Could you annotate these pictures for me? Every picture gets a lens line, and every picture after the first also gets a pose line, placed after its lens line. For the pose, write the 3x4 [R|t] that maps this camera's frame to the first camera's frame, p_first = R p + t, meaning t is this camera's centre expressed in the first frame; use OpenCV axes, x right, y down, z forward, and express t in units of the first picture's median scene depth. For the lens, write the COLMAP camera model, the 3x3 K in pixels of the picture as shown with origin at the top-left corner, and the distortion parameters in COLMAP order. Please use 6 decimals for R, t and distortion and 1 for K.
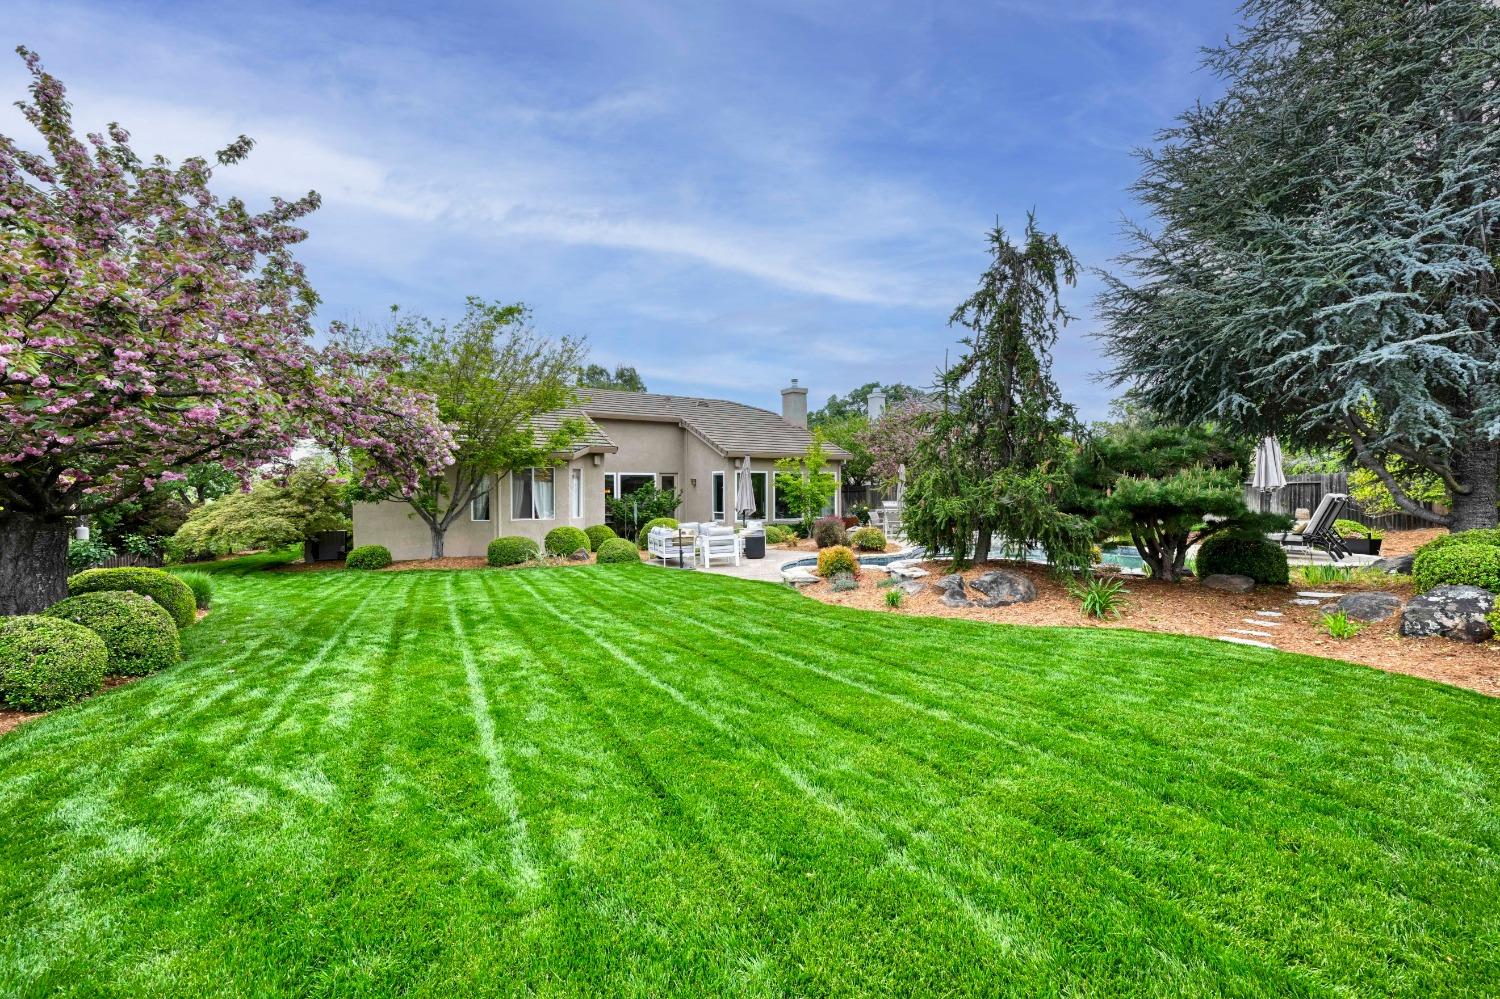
lens RADIAL K [[597.9, 0, 745.9], [0, 597.9, 489.2], [0, 0, 1]] dist [0.001182, -0.000817]
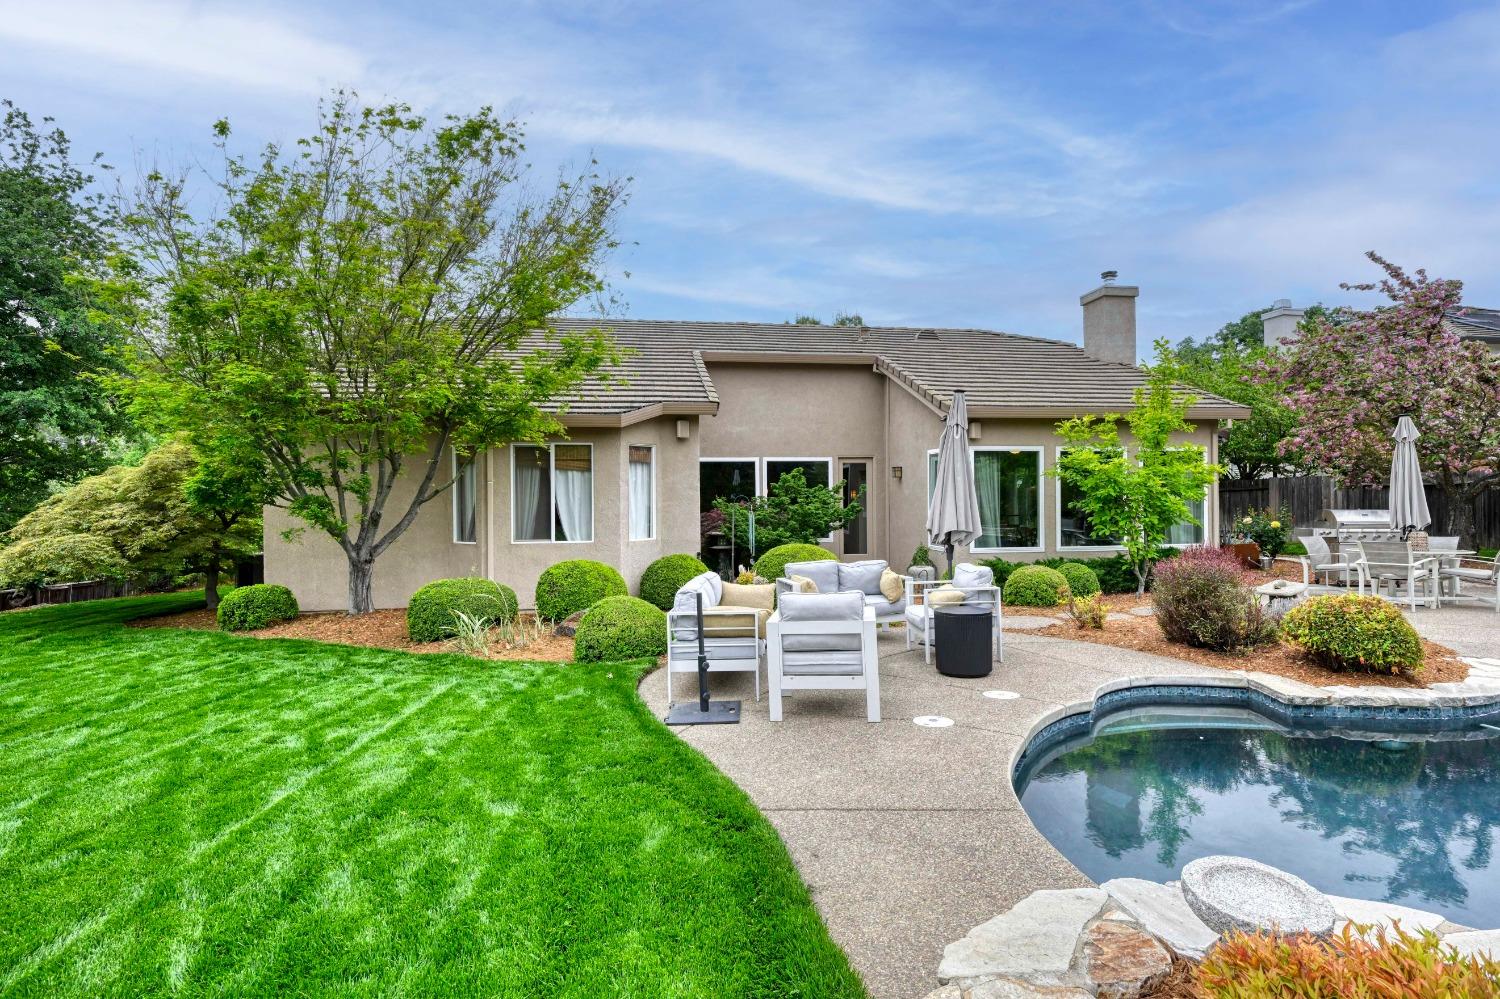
lens RADIAL K [[752.8, 0, 742.6], [0, 752.8, 498.6], [0, 0, 1]] dist [0.000388, 0.000028]
pose [[0.927102, -0.000793, -0.374808, 0.041210], [0.003772, 0.999967, 0.007215, 0.006597], [0.374790, -0.008102, 0.927074, 0.365191]]
